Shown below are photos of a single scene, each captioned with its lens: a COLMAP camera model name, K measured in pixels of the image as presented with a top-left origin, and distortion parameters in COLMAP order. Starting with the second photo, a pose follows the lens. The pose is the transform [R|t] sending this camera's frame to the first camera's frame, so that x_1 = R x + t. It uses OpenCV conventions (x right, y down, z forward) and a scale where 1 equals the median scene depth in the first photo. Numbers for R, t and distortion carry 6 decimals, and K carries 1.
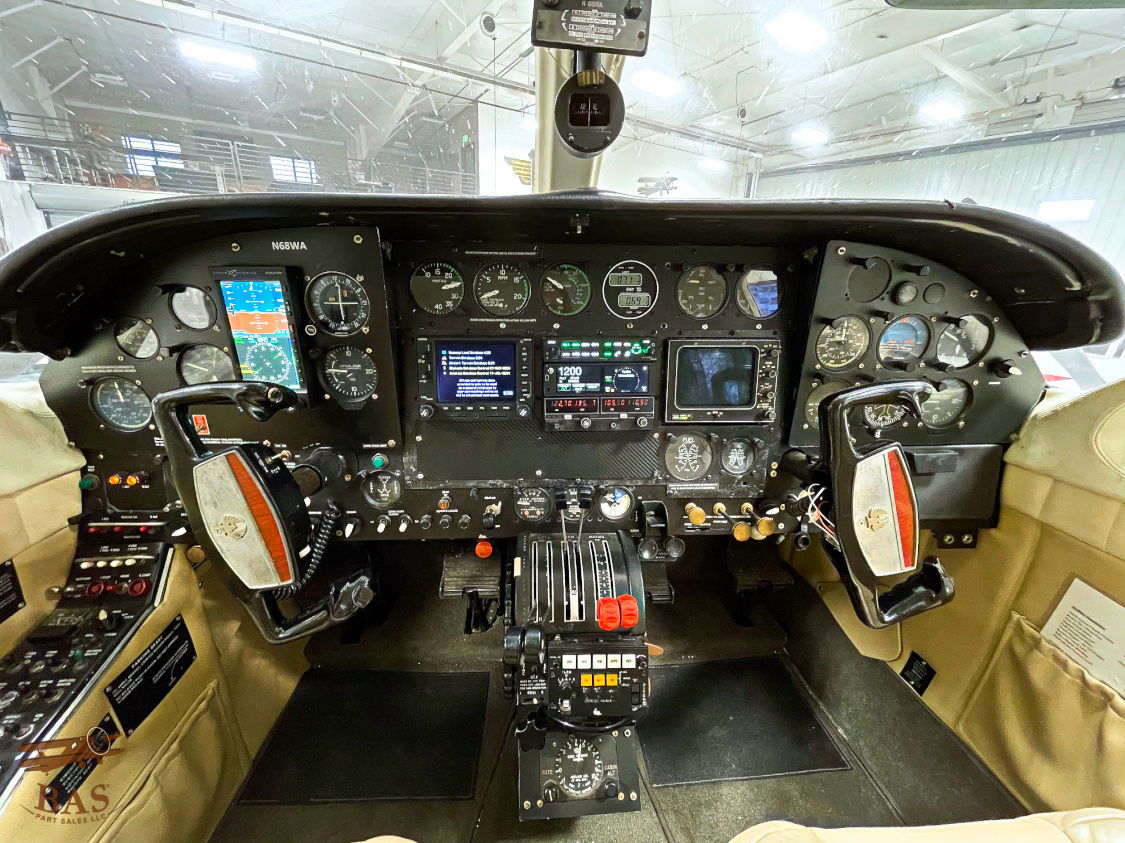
lens RADIAL K [[455.7, 0, 557.0], [0, 455.7, 424.6], [0, 0, 1]] dist [0.002453, -0.003026]
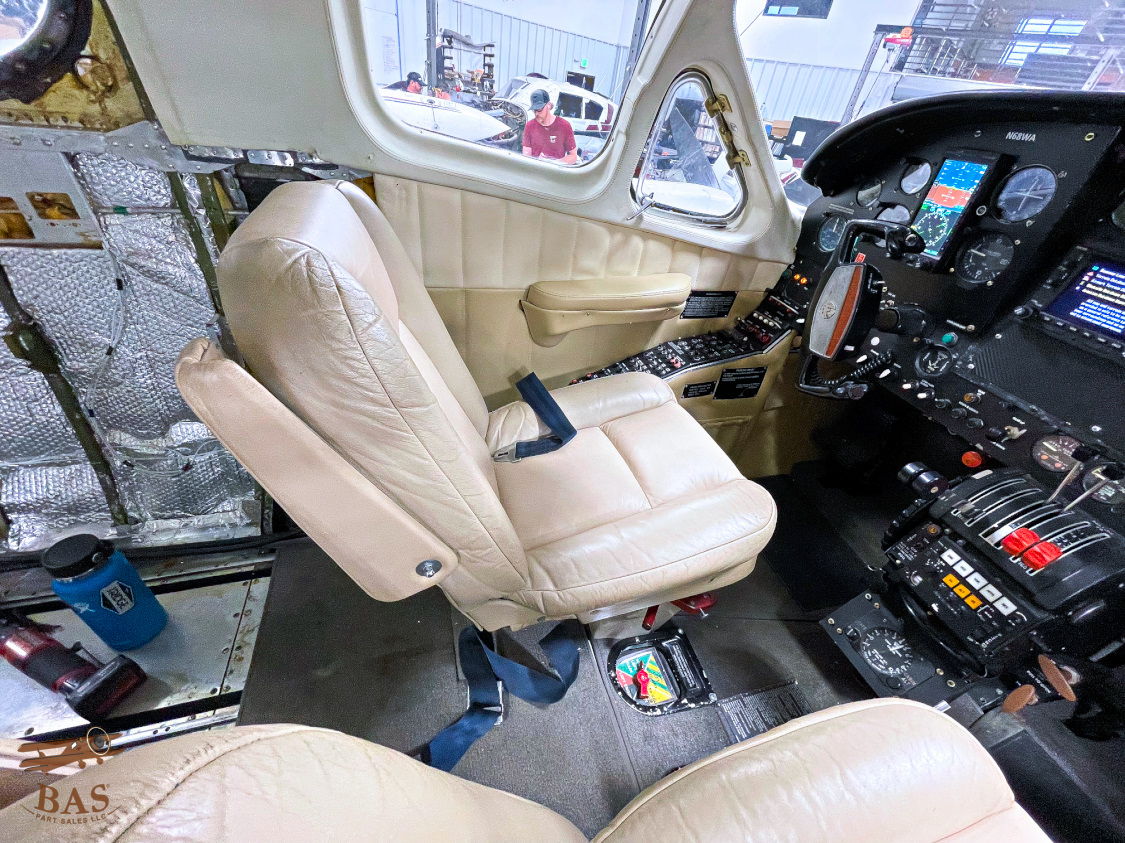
lens RADIAL K [[455.7, 0, 560.1], [0, 455.7, 425.7], [0, 0, 1]] dist [0.002453, -0.003026]
pose [[0.231814, 0.578835, -0.781800, 0.462174], [-0.437118, 0.779965, 0.447865, 0.179643], [0.869017, 0.237918, 0.433826, -0.362306]]
